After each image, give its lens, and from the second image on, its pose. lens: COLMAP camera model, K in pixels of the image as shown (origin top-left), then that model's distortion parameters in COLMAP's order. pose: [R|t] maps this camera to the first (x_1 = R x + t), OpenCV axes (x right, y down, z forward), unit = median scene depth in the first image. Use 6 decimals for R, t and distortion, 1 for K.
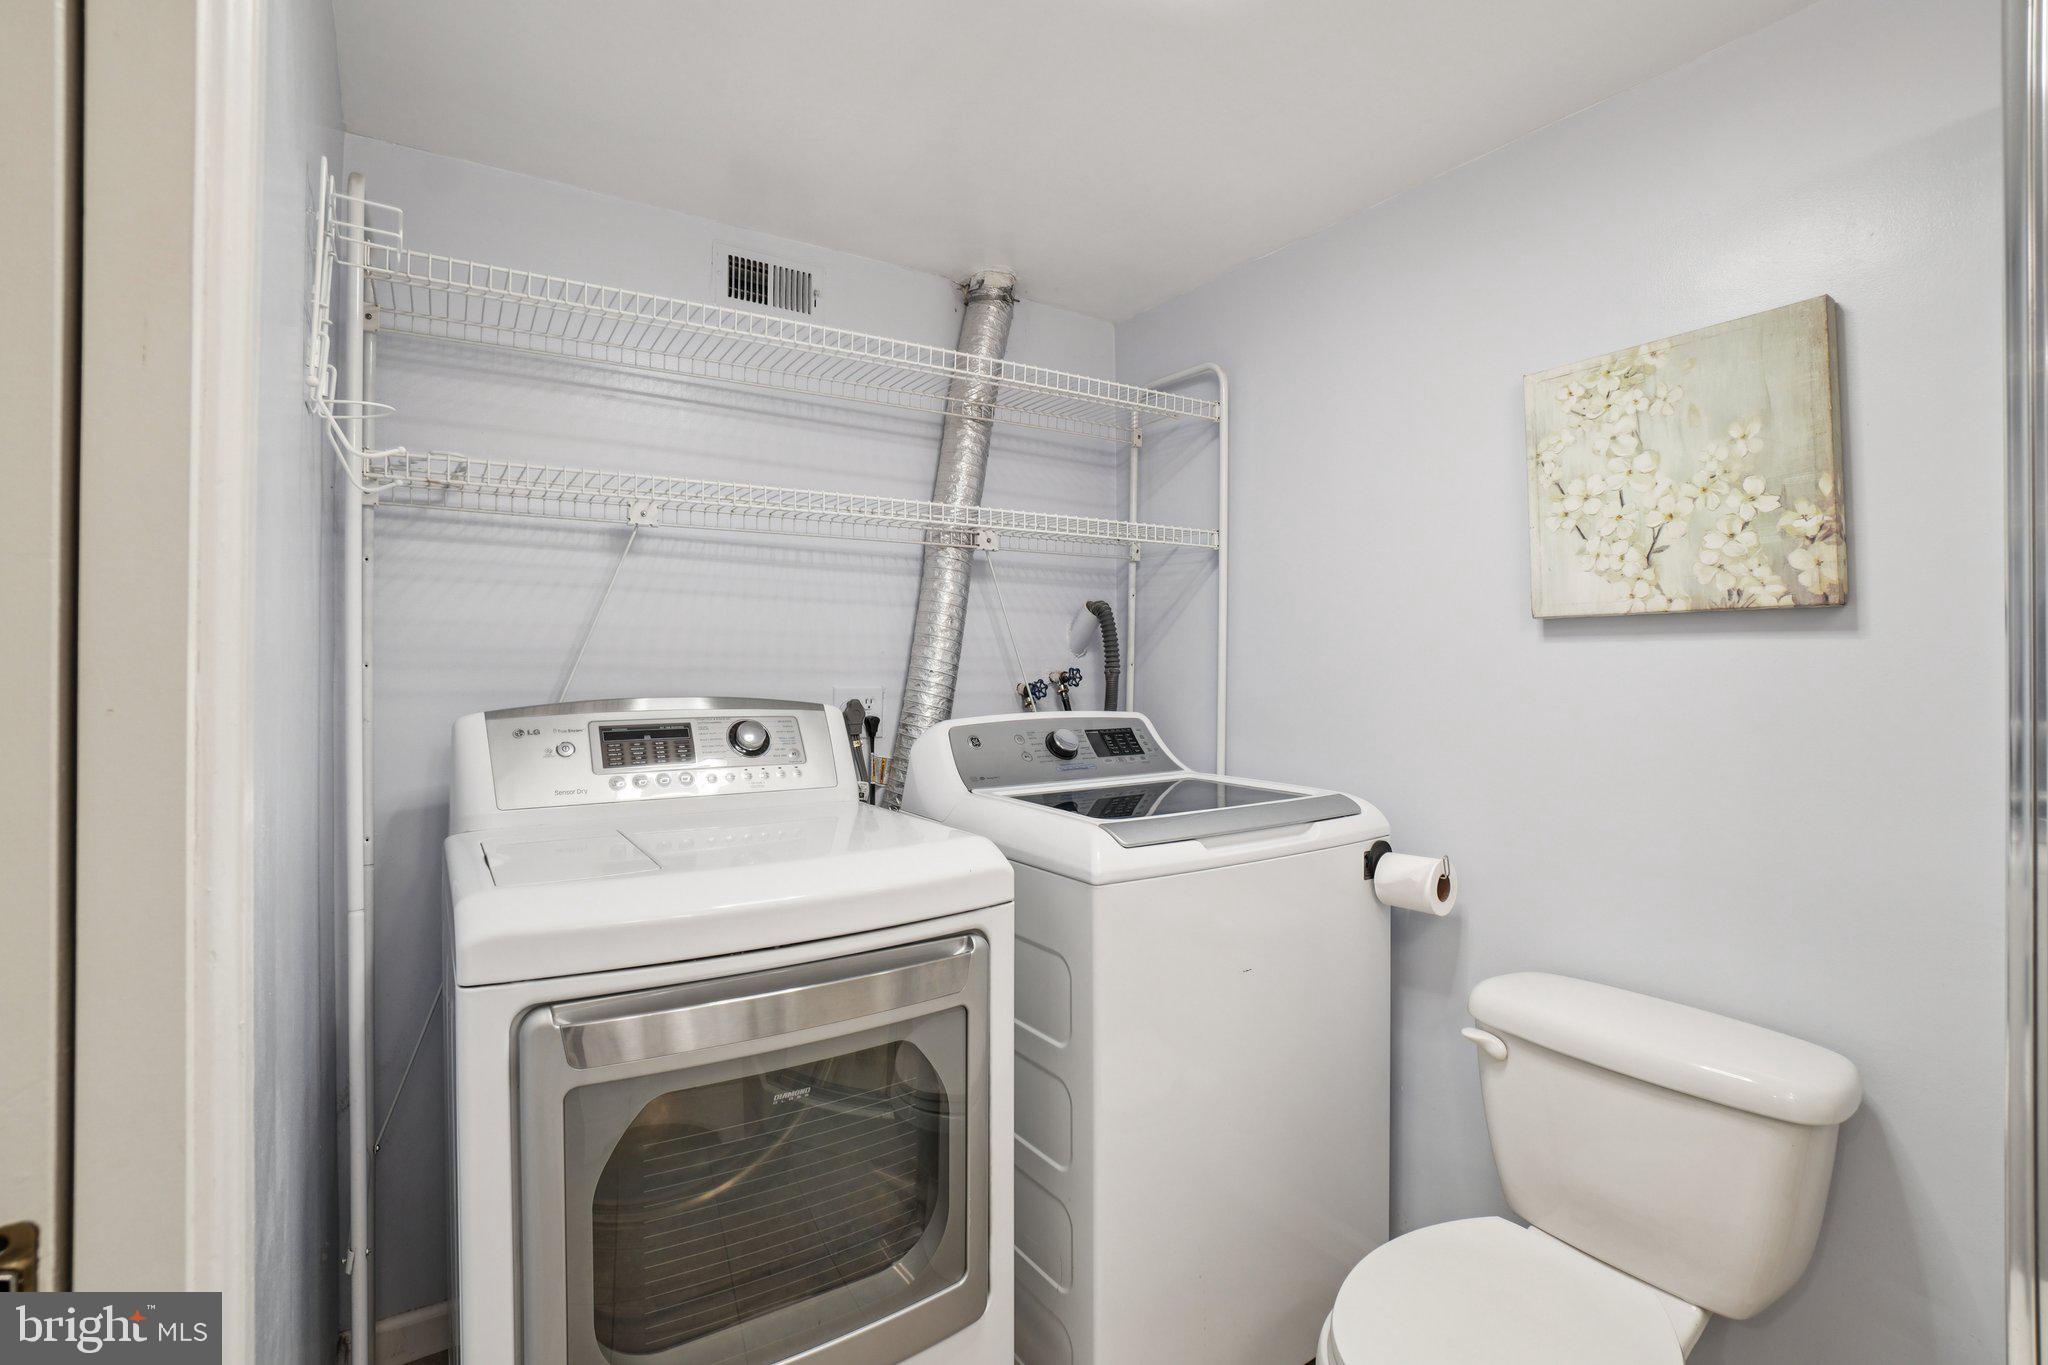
lens RADIAL K [[915.7, 0, 1023.9], [0, 915.7, 665.3], [0, 0, 1]] dist [-0.015555, 0.000526]
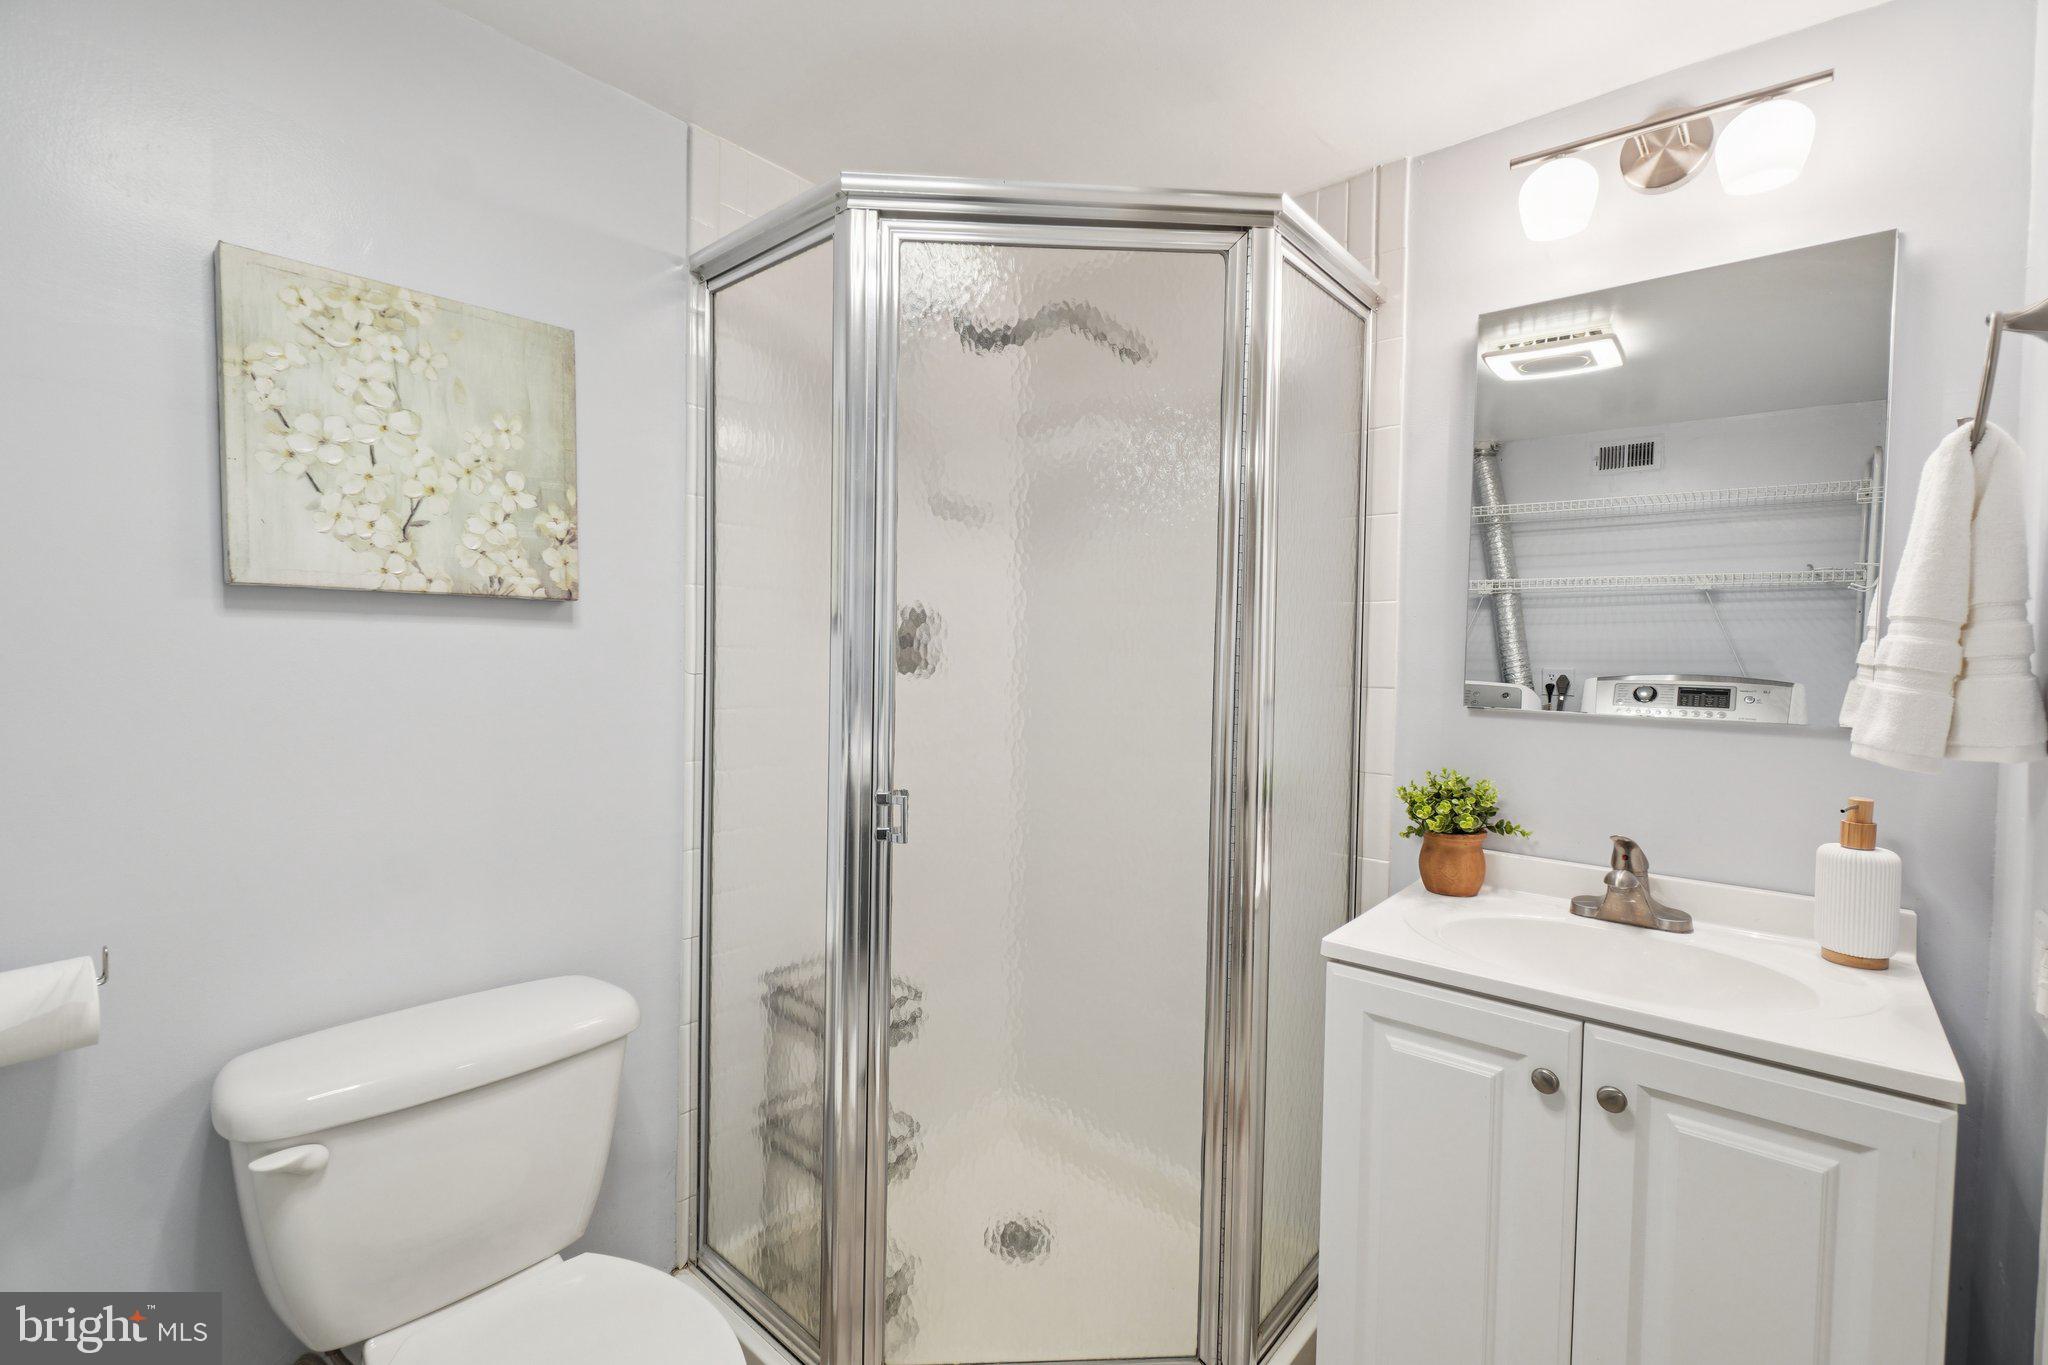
lens RADIAL K [[915.7, 0, 1023.0], [0, 915.7, 685.5], [0, 0, 1]] dist [-0.015555, 0.000526]
pose [[-0.262266, -0.044179, 0.963984, -0.354993], [-0.022247, 0.998963, 0.039730, -0.014399], [-0.964739, -0.011026, -0.262977, 0.656681]]
